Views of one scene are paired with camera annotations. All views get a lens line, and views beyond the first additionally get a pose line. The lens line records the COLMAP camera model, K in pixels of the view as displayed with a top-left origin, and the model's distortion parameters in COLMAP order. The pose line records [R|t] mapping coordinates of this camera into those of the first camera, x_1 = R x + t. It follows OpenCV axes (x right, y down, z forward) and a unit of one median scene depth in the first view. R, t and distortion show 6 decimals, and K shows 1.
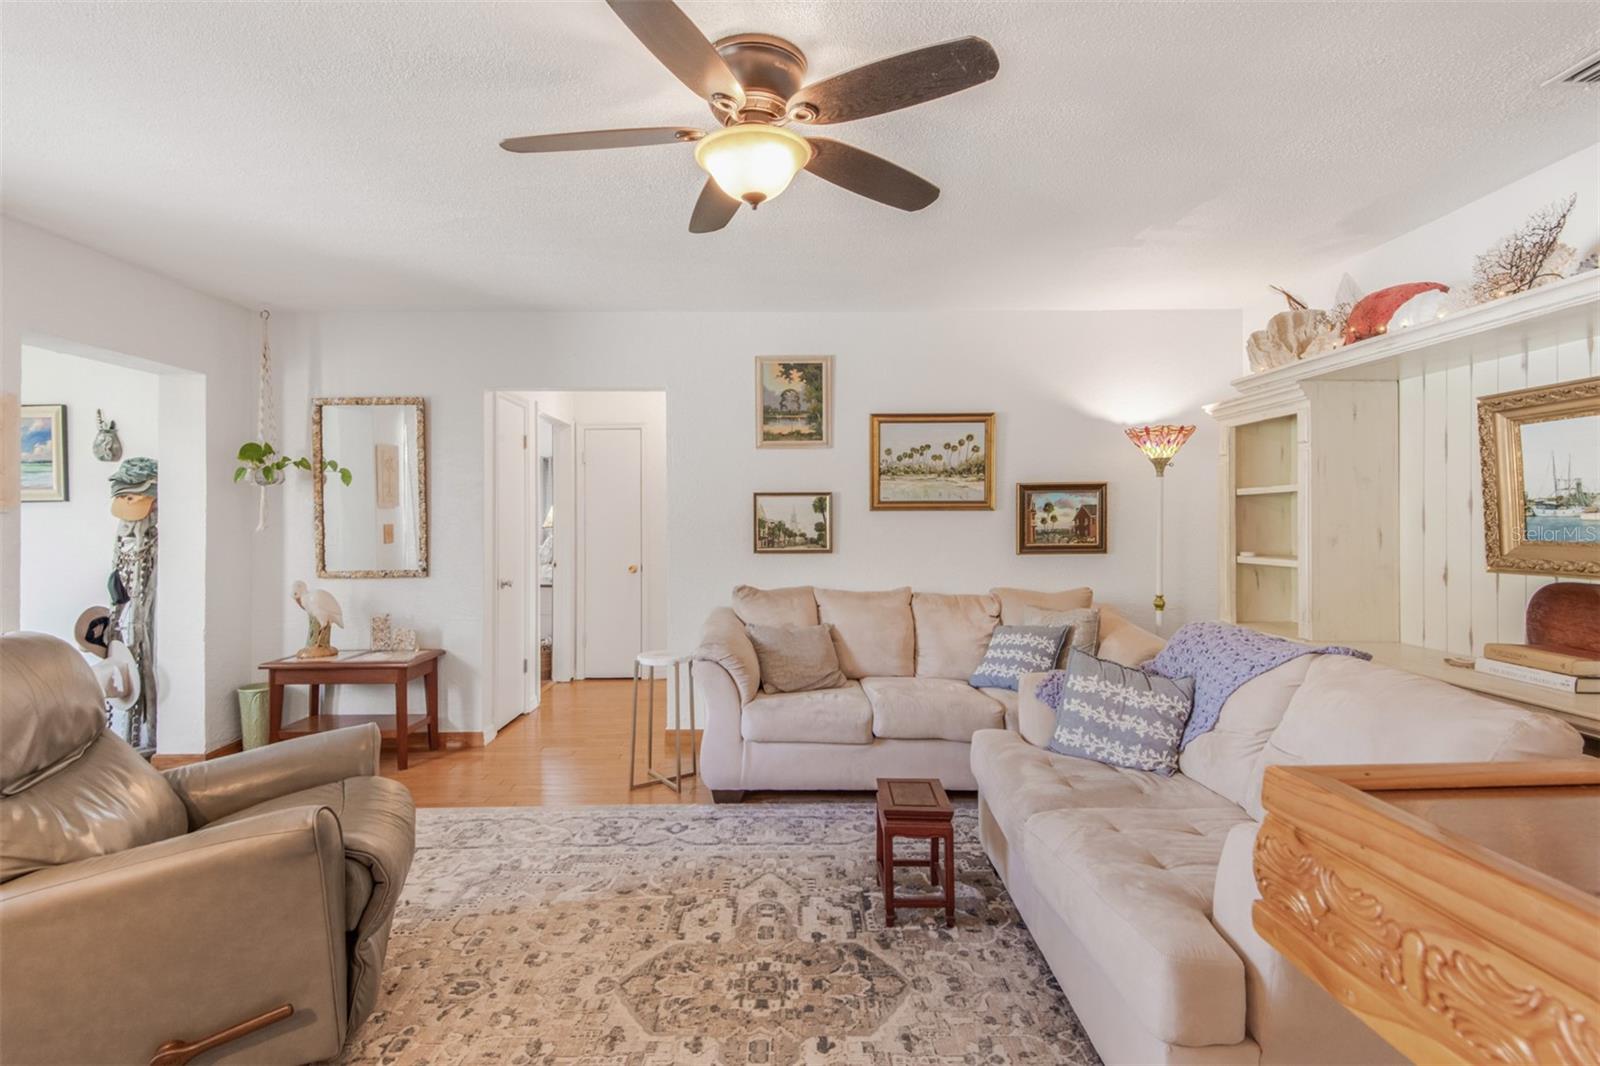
lens RADIAL K [[762.8, 0, 781.2], [0, 762.8, 522.7], [0, 0, 1]] dist [0.048175, -0.026887]
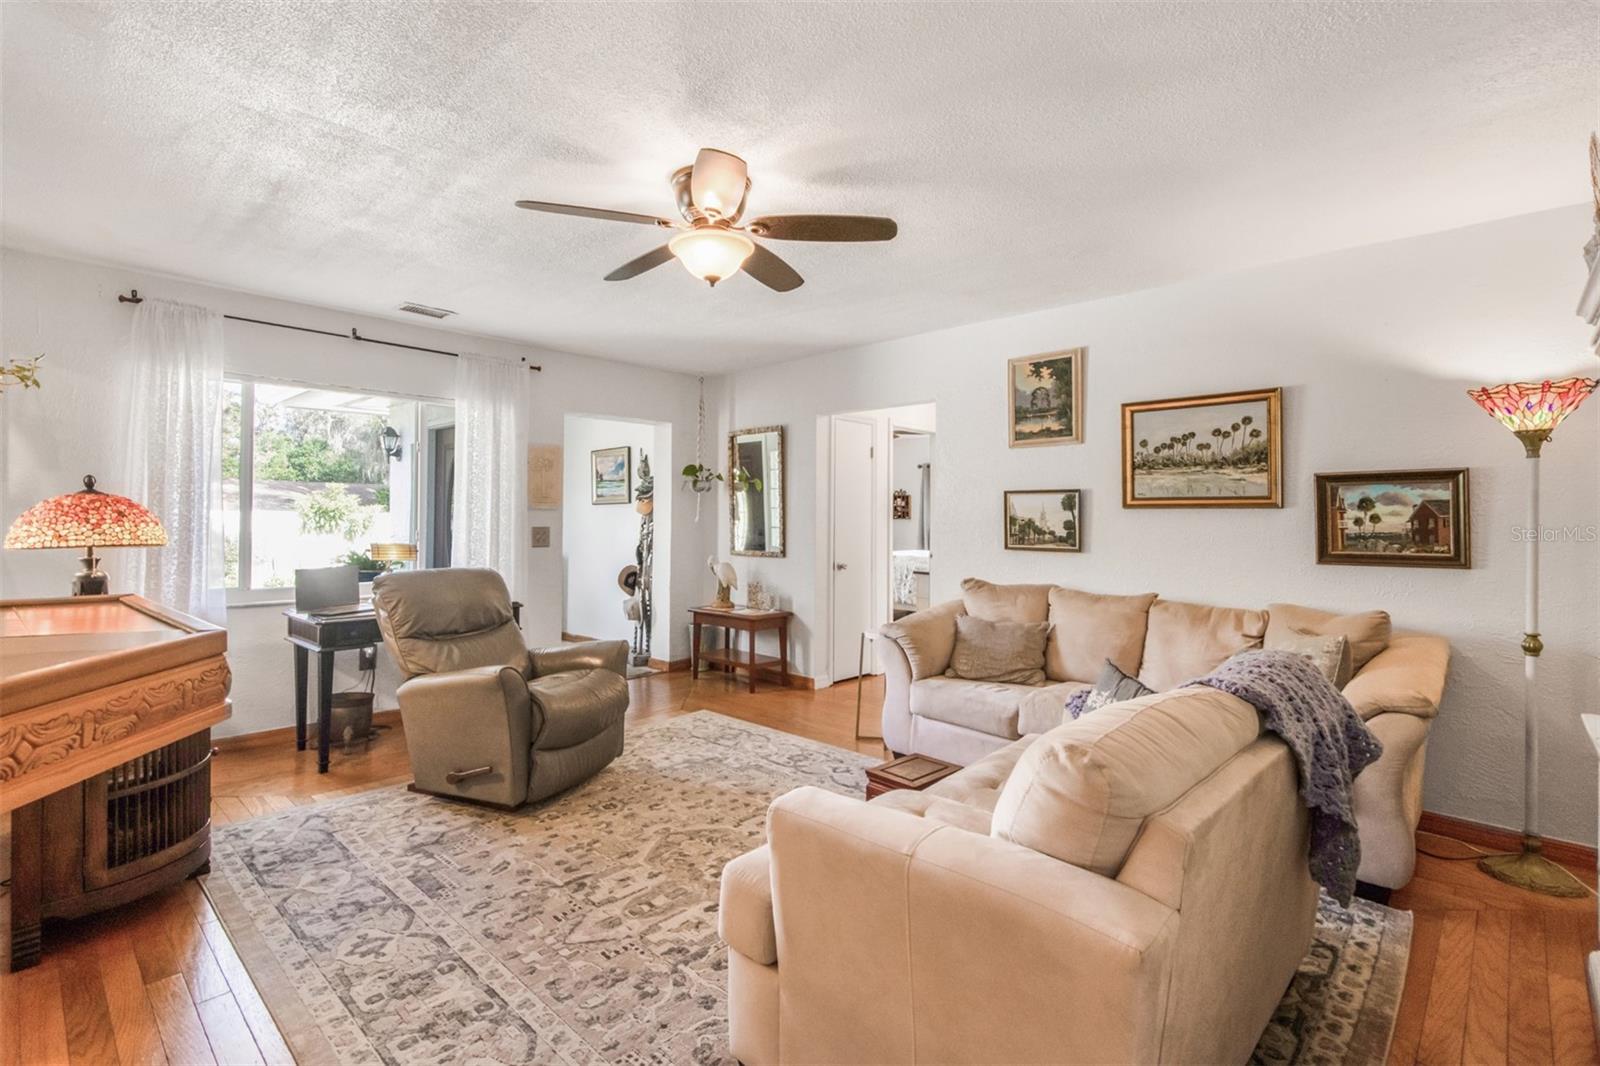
lens RADIAL K [[738.1, 0, 794.7], [0, 738.1, 524.1], [0, 0, 1]] dist [0.048032, -0.025163]
pose [[0.726453, 0.014325, -0.687067, 0.459301], [-0.010453, 0.999897, 0.009794, -0.001368], [0.687137, 0.000067, 0.726528, 0.071889]]
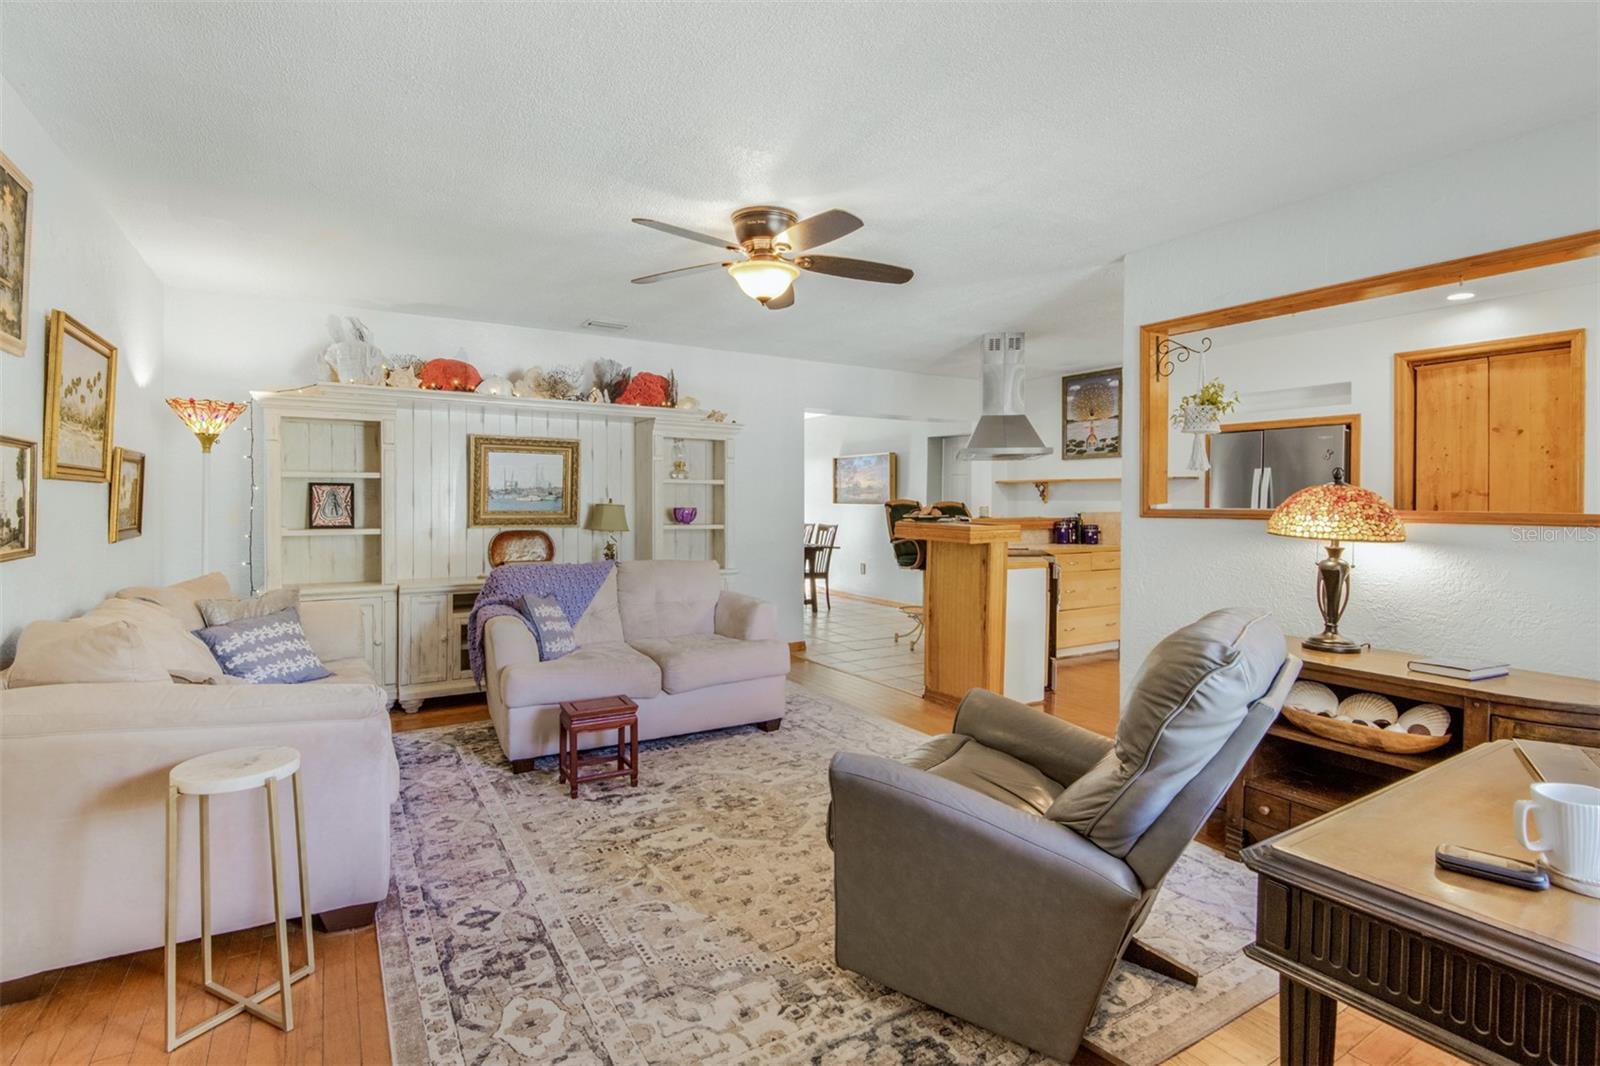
lens RADIAL K [[752.4, 0, 800.0], [0, 752.4, 533.0], [0, 0, 1]] dist [-0.002409, -0.017657]
pose [[-0.530473, -0.033725, 0.847031, -0.666736], [-0.002012, 0.999256, 0.038526, 0.002757], [-0.847699, 0.018733, -0.530146, 0.834431]]
